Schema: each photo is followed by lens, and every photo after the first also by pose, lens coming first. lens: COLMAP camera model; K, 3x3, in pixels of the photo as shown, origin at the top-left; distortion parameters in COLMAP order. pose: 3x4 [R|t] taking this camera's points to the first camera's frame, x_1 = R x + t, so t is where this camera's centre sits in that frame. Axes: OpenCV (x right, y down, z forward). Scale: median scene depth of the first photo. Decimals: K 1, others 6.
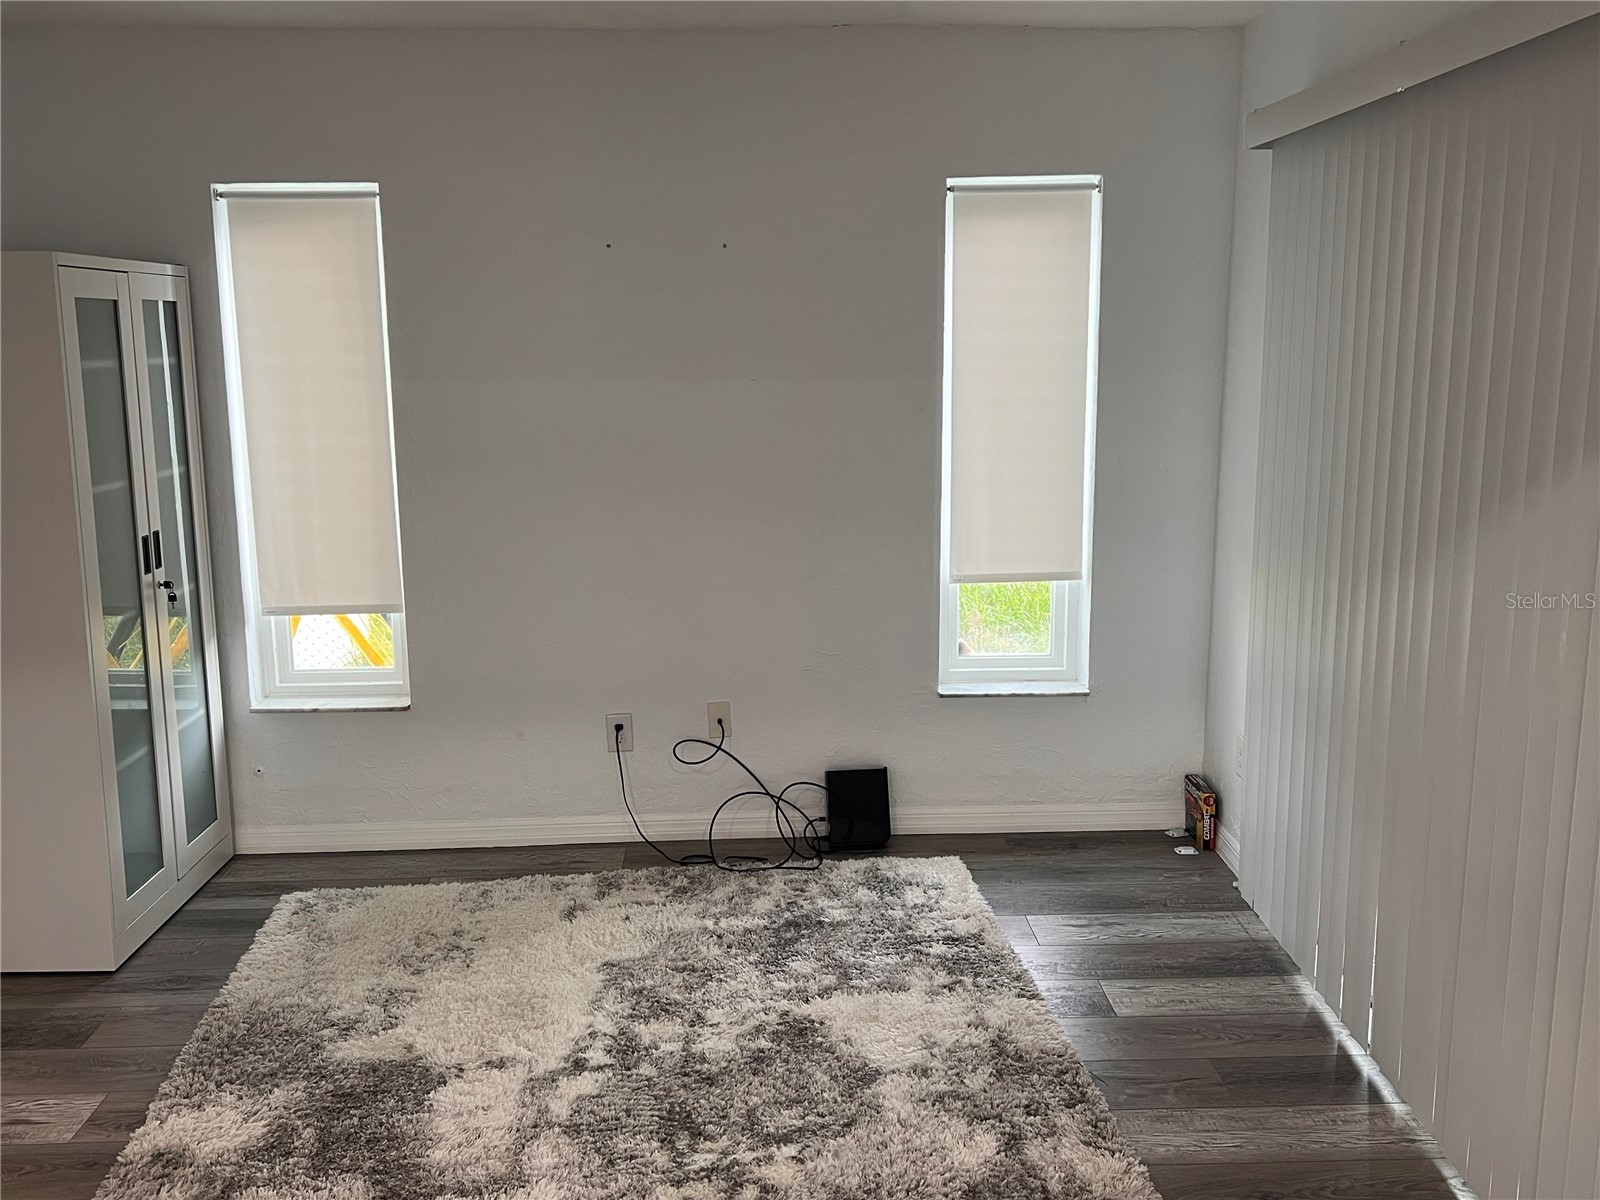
lens RADIAL K [[1407.6, 0, 835.9], [0, 1407.6, 588.9], [0, 0, 1]] dist [0.073134, -0.125290]
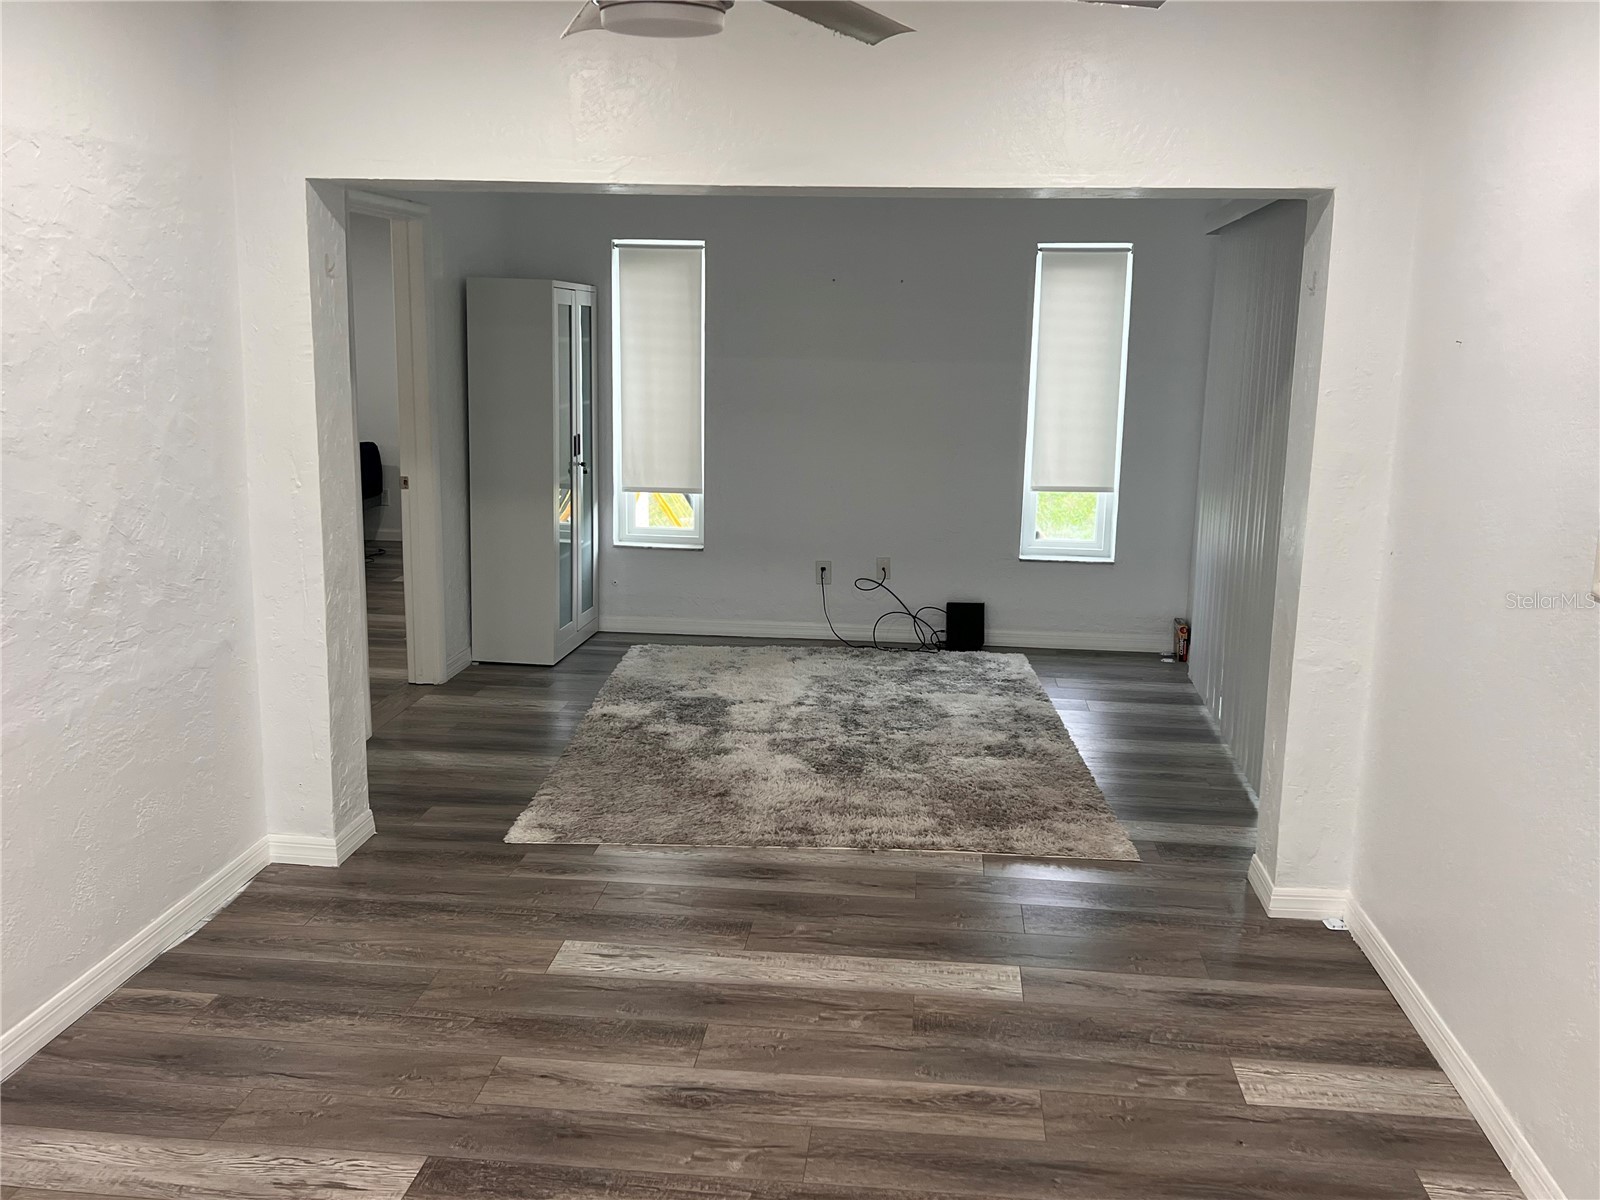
lens RADIAL K [[1407.6, 0, 799.8], [0, 1407.6, 596.3], [0, 0, 1]] dist [0.073134, -0.125290]
pose [[0.986253, 0.056786, -0.155176, 0.084364], [-0.056766, 0.998377, 0.004564, 0.135075], [0.155184, 0.004307, 0.987876, -0.697379]]
